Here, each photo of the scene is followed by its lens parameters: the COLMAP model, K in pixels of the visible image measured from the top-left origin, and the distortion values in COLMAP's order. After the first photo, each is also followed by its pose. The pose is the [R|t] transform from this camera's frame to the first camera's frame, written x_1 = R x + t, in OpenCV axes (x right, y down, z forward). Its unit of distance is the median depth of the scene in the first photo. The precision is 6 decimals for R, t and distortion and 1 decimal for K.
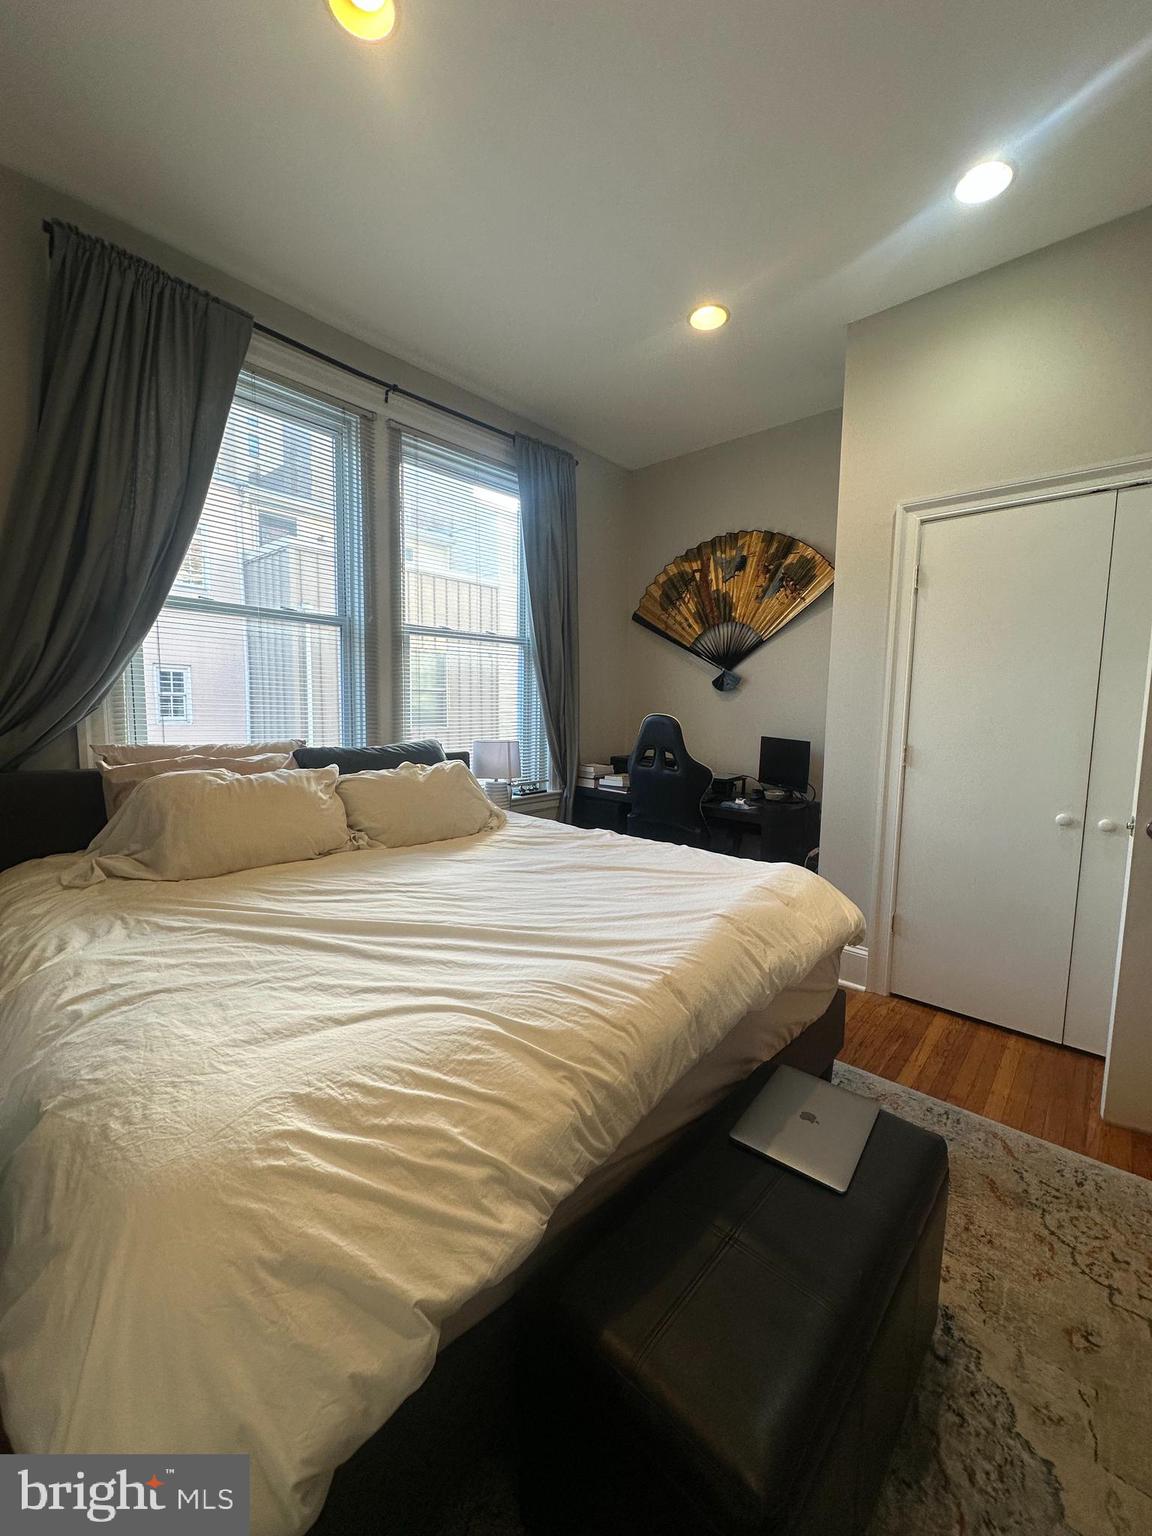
lens RADIAL K [[607.9, 0, 576.0], [0, 607.9, 768.0], [0, 0, 1]] dist [-0.003823, 0.000791]
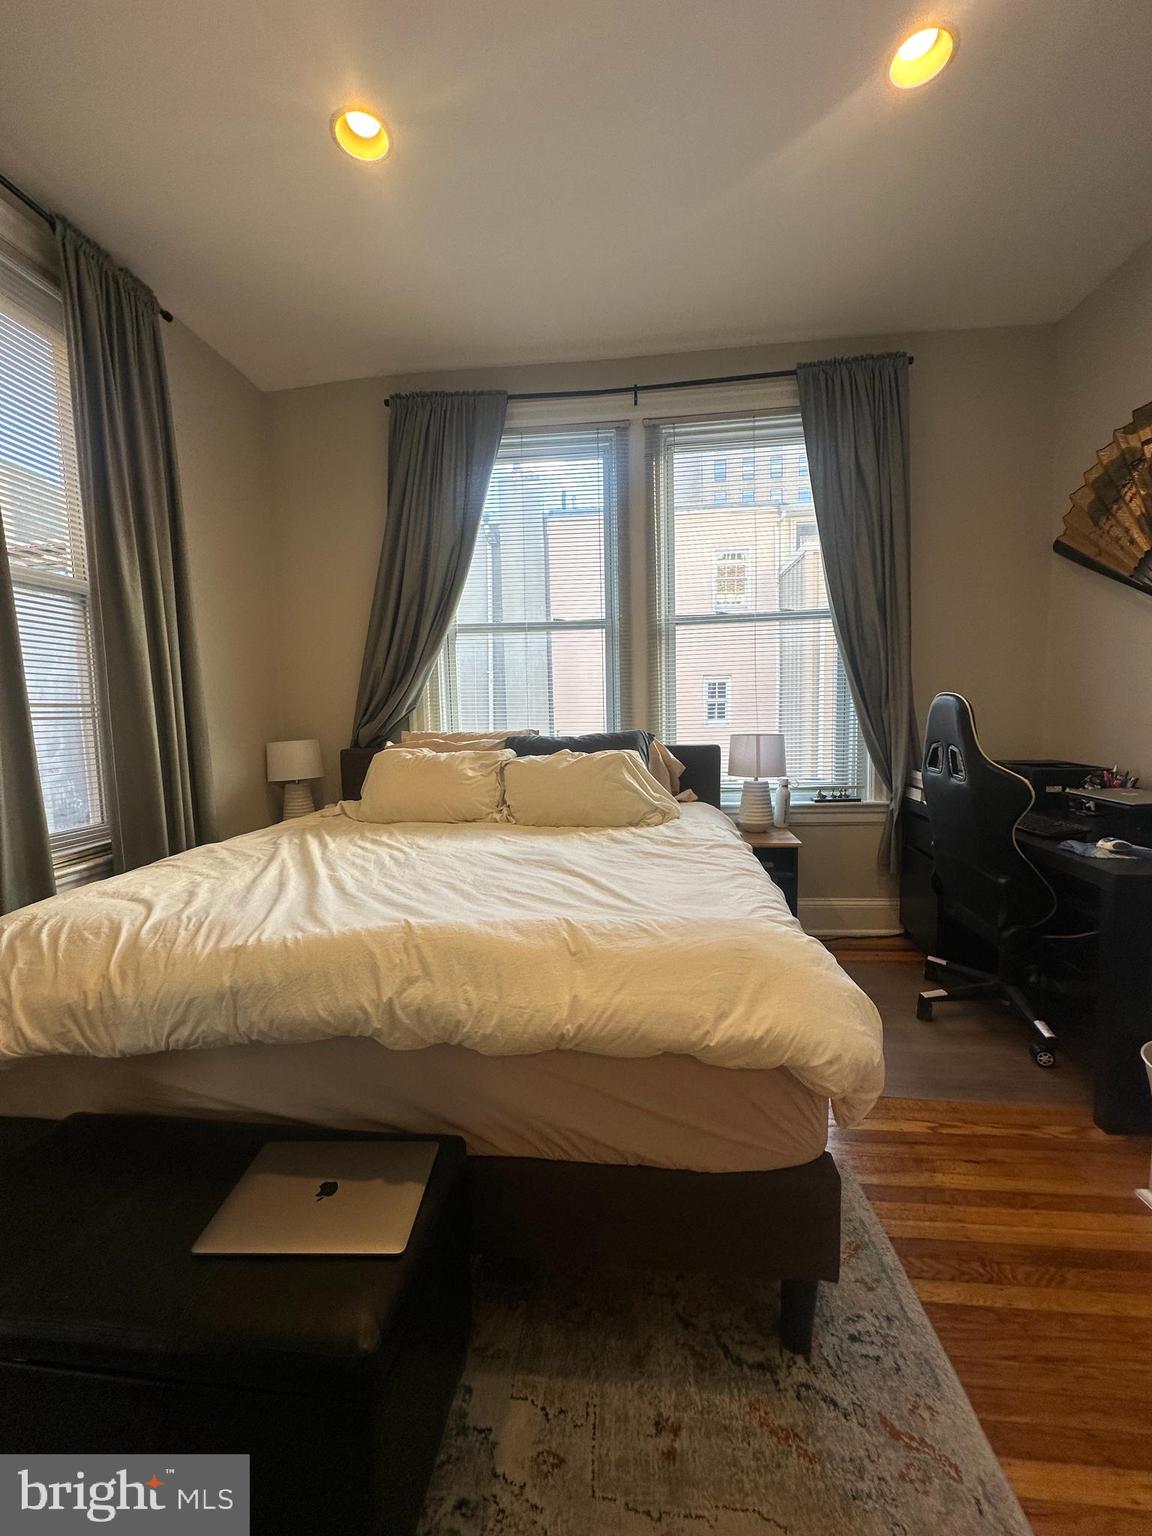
lens RADIAL K [[607.9, 0, 576.0], [0, 607.9, 768.0], [0, 0, 1]] dist [-0.003823, 0.000791]
pose [[0.591925, 0.045711, -0.804696, 0.494674], [-0.051709, 0.998487, 0.018683, 0.001294], [0.804333, 0.030551, 0.593393, 0.327278]]
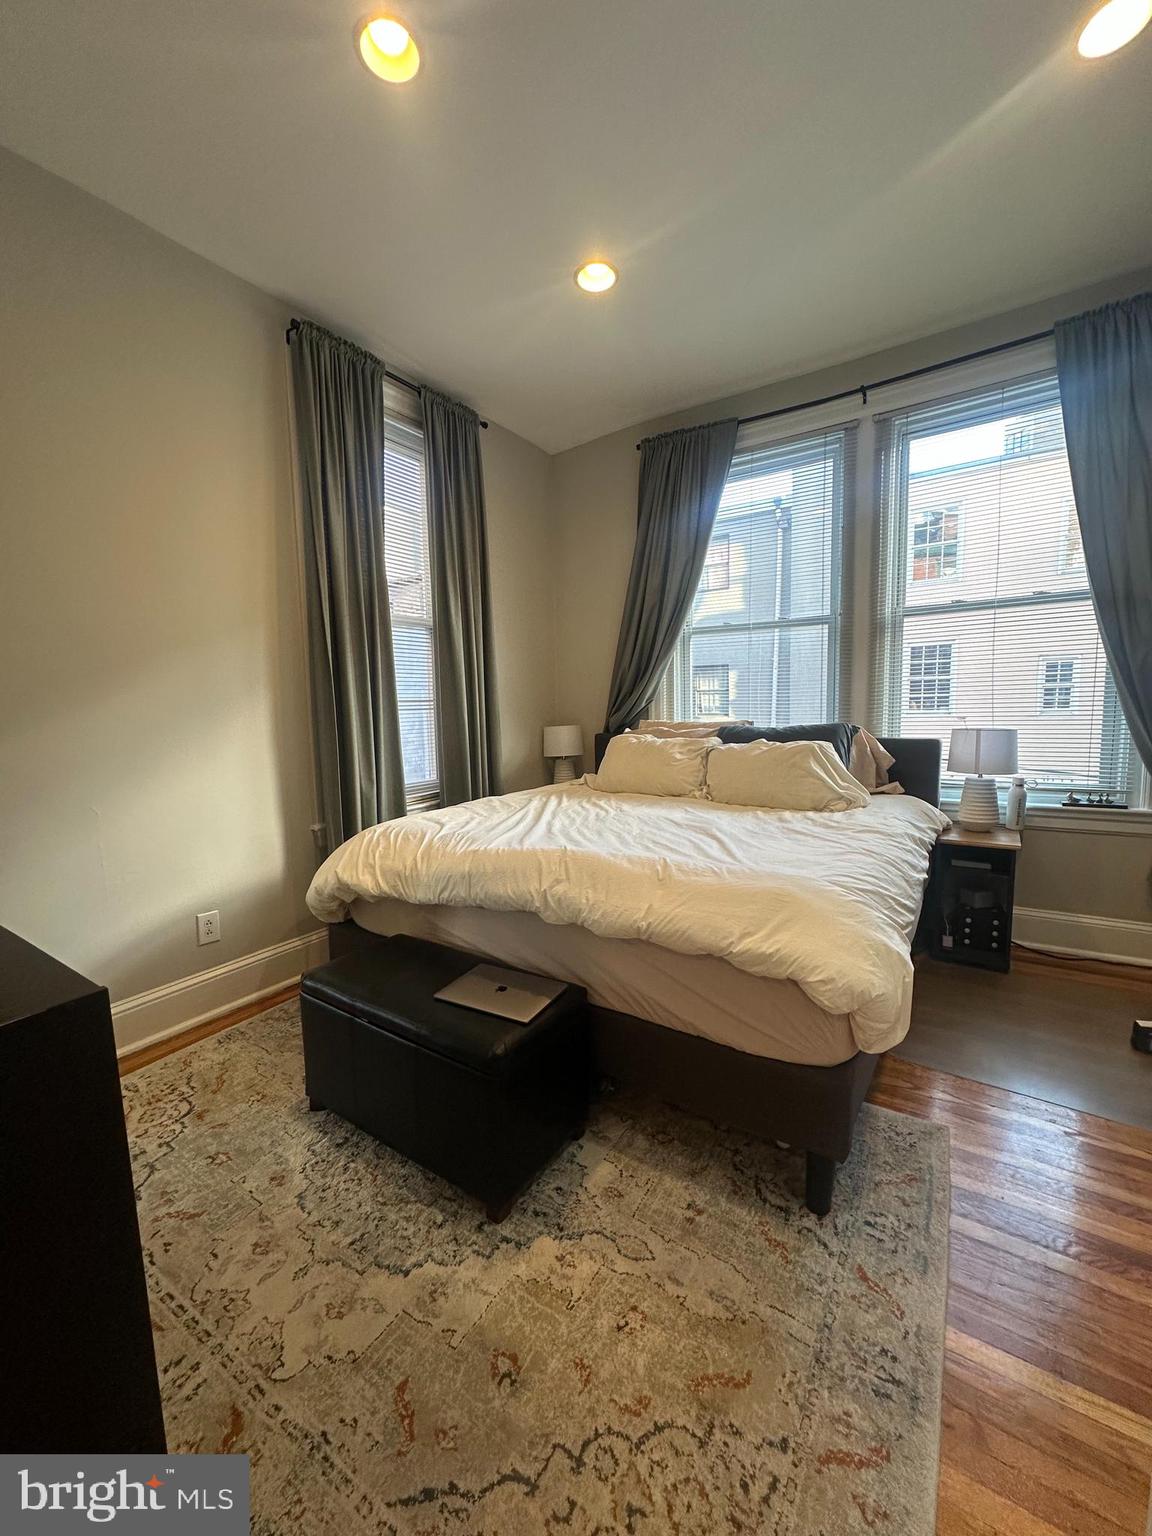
lens RADIAL K [[607.9, 0, 576.0], [0, 607.9, 768.0], [0, 0, 1]] dist [-0.003823, 0.000791]
pose [[0.149420, 0.085409, -0.985078, 0.715998], [-0.077468, 0.994211, 0.074450, -0.011796], [0.985734, 0.065188, 0.155172, 0.387656]]
